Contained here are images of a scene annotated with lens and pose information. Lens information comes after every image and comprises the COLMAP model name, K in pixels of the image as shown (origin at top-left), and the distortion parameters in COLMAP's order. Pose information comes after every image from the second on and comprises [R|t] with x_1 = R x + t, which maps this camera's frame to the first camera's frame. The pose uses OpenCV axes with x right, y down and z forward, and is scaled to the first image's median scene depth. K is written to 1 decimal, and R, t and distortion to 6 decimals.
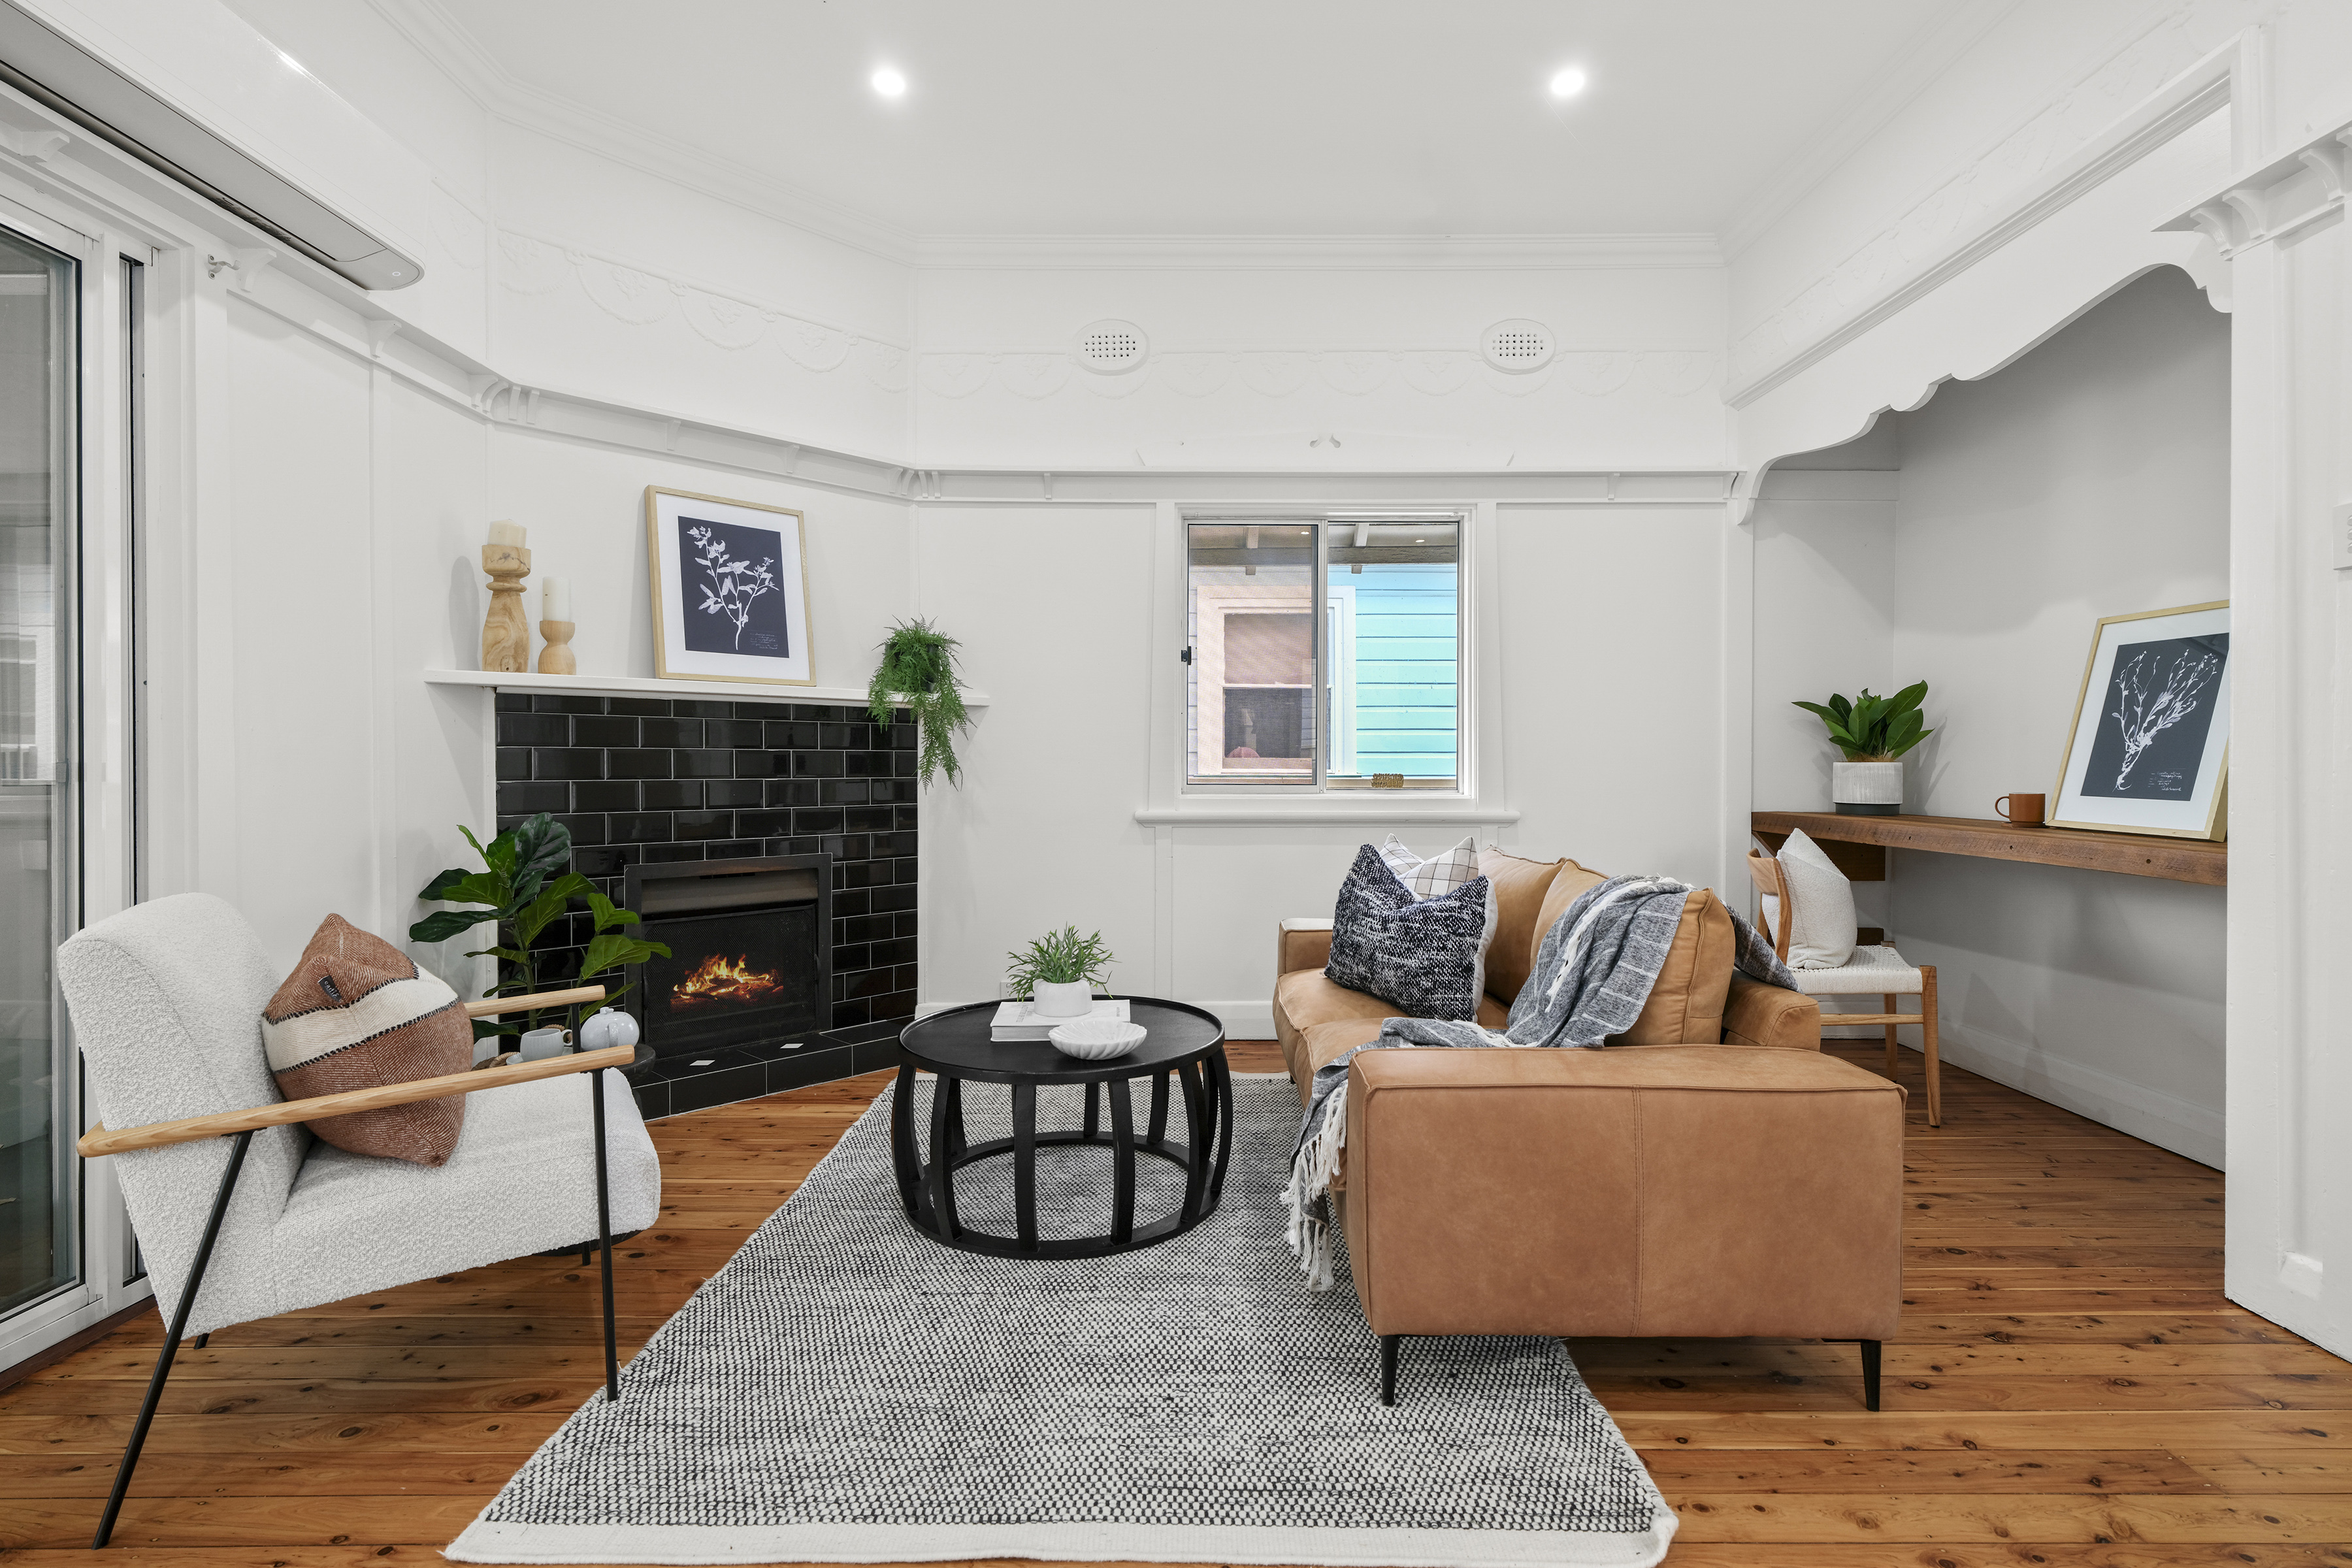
lens RADIAL K [[1088.3, 0, 1186.7], [0, 1088.3, 746.1], [0, 0, 1]] dist [-0.000536, 0.000124]
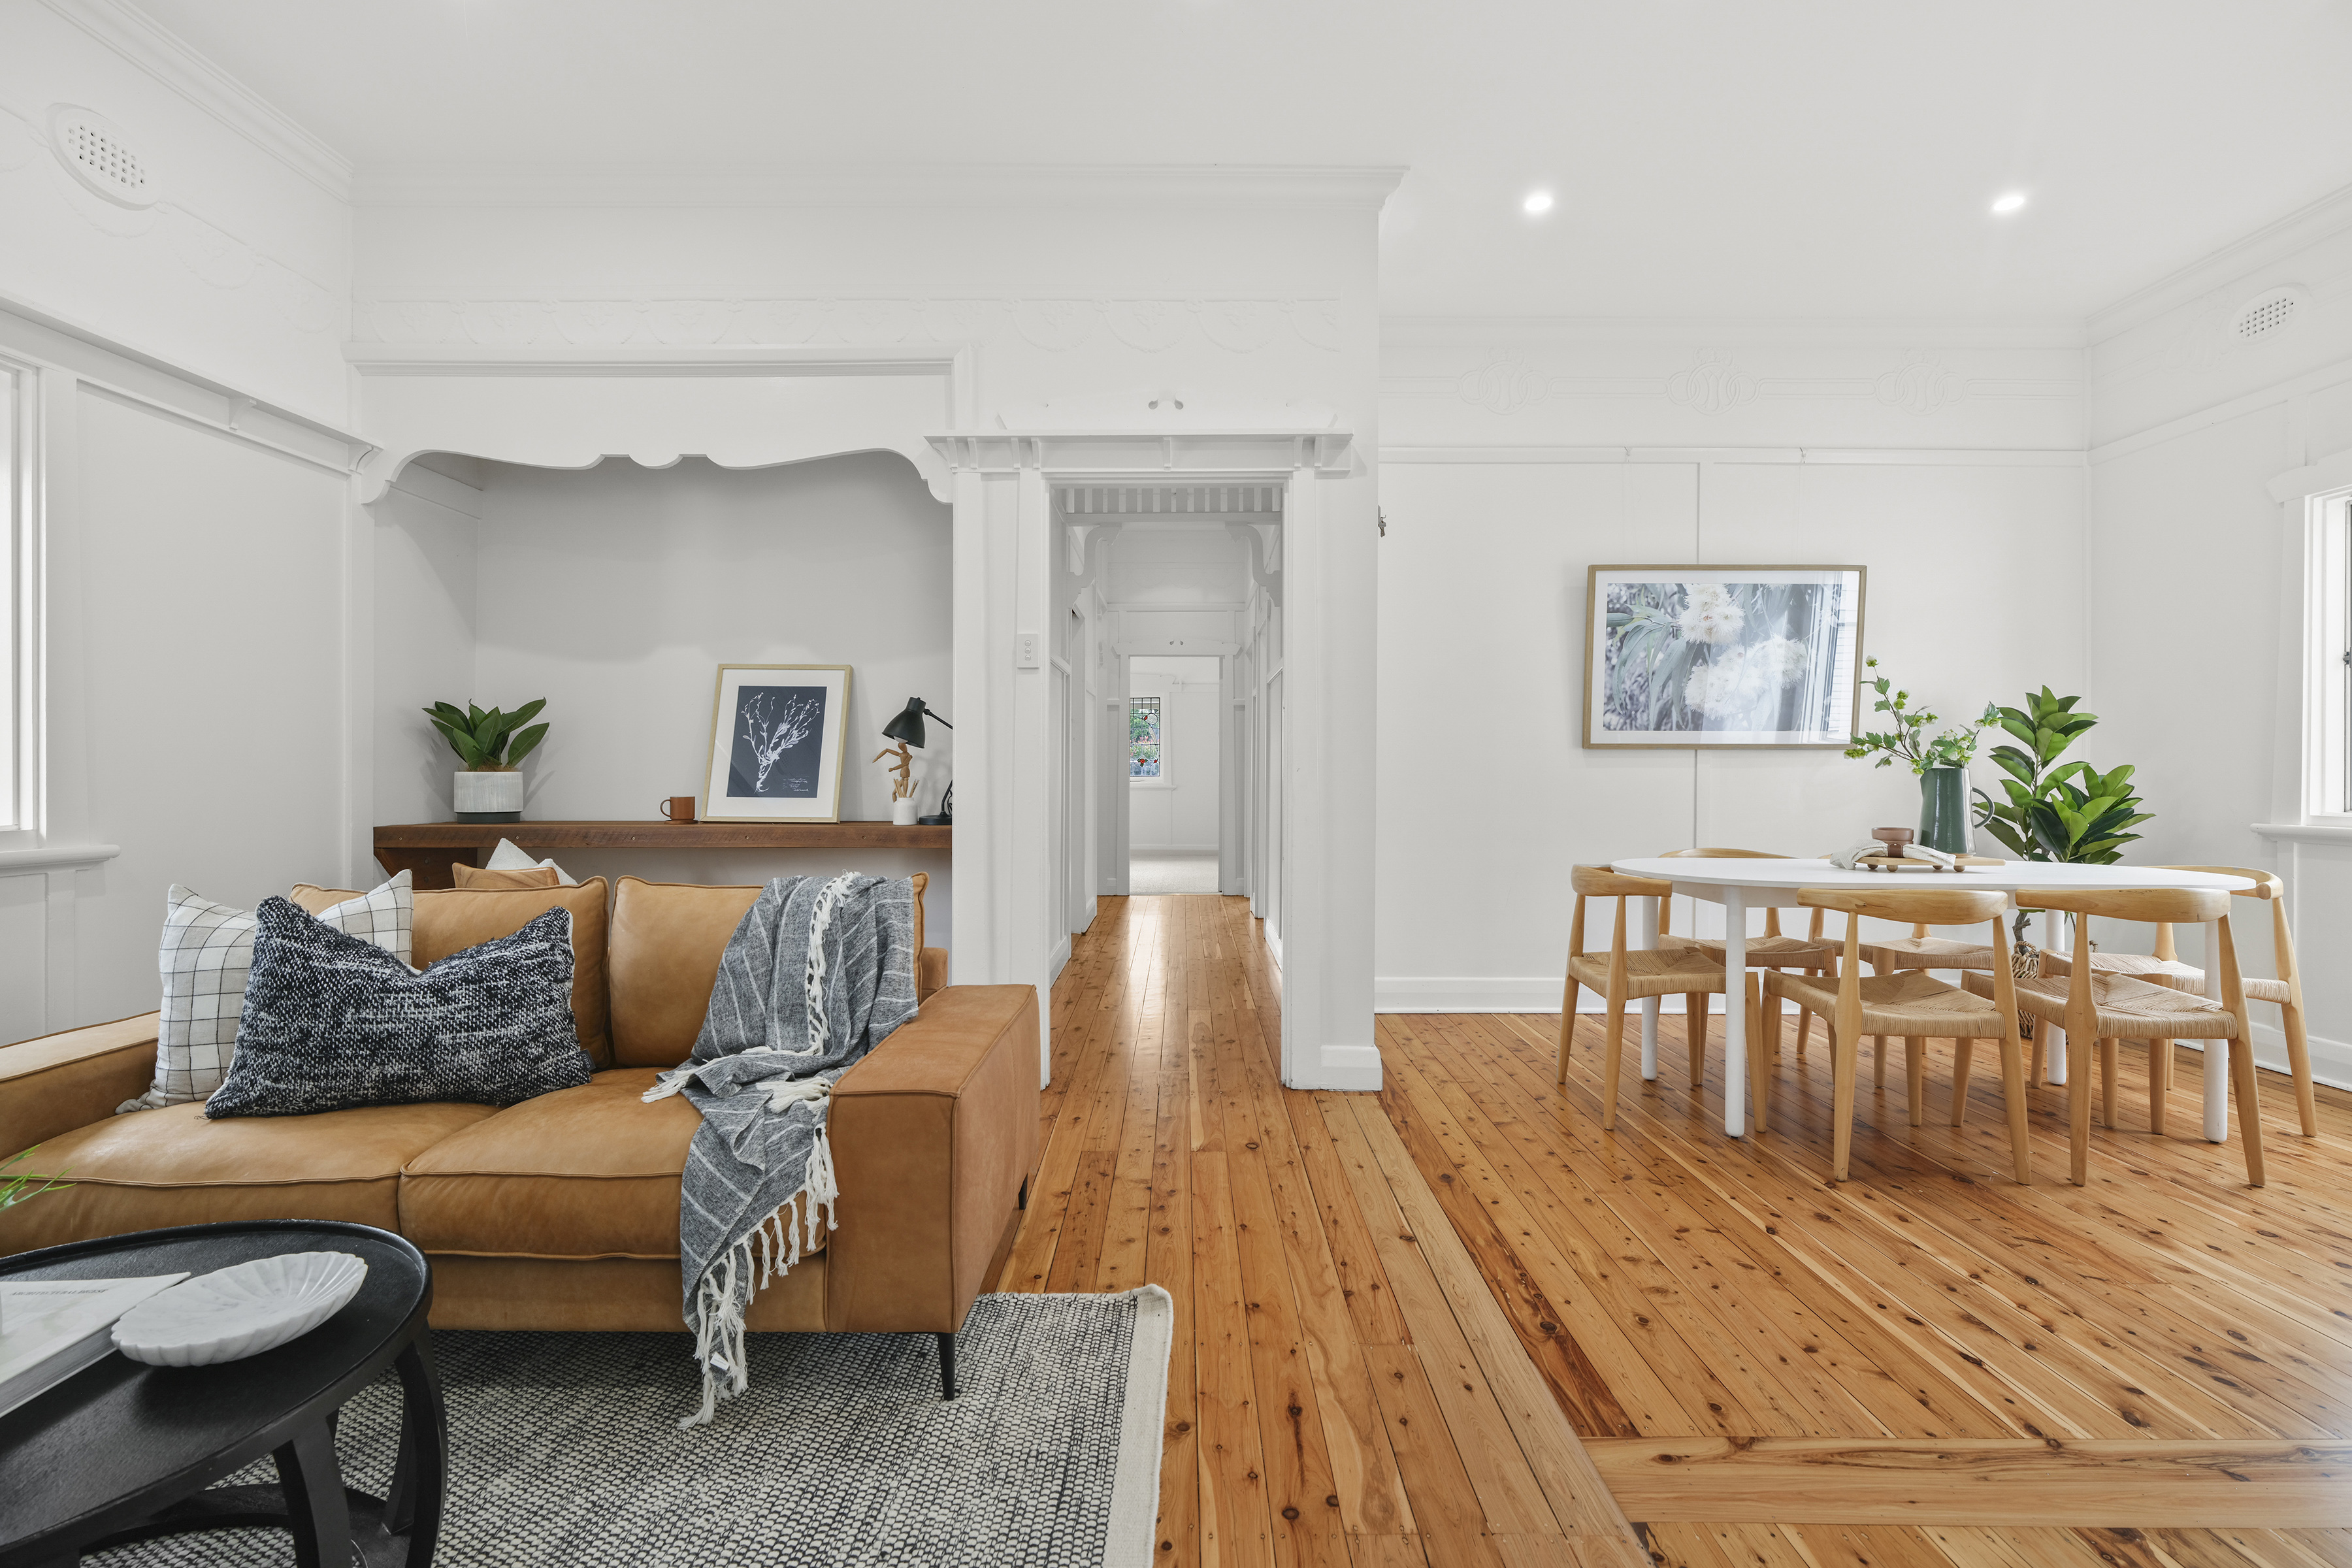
lens RADIAL K [[1050.9, 0, 1172.5], [0, 1050.9, 748.3], [0, 0, 1]] dist [0.001160, 0.000087]
pose [[0.016976, 0.021558, 0.999623, -0.479077], [-0.014030, 0.999674, -0.021320, 0.006296], [-0.999757, -0.013663, 0.017273, 0.460406]]
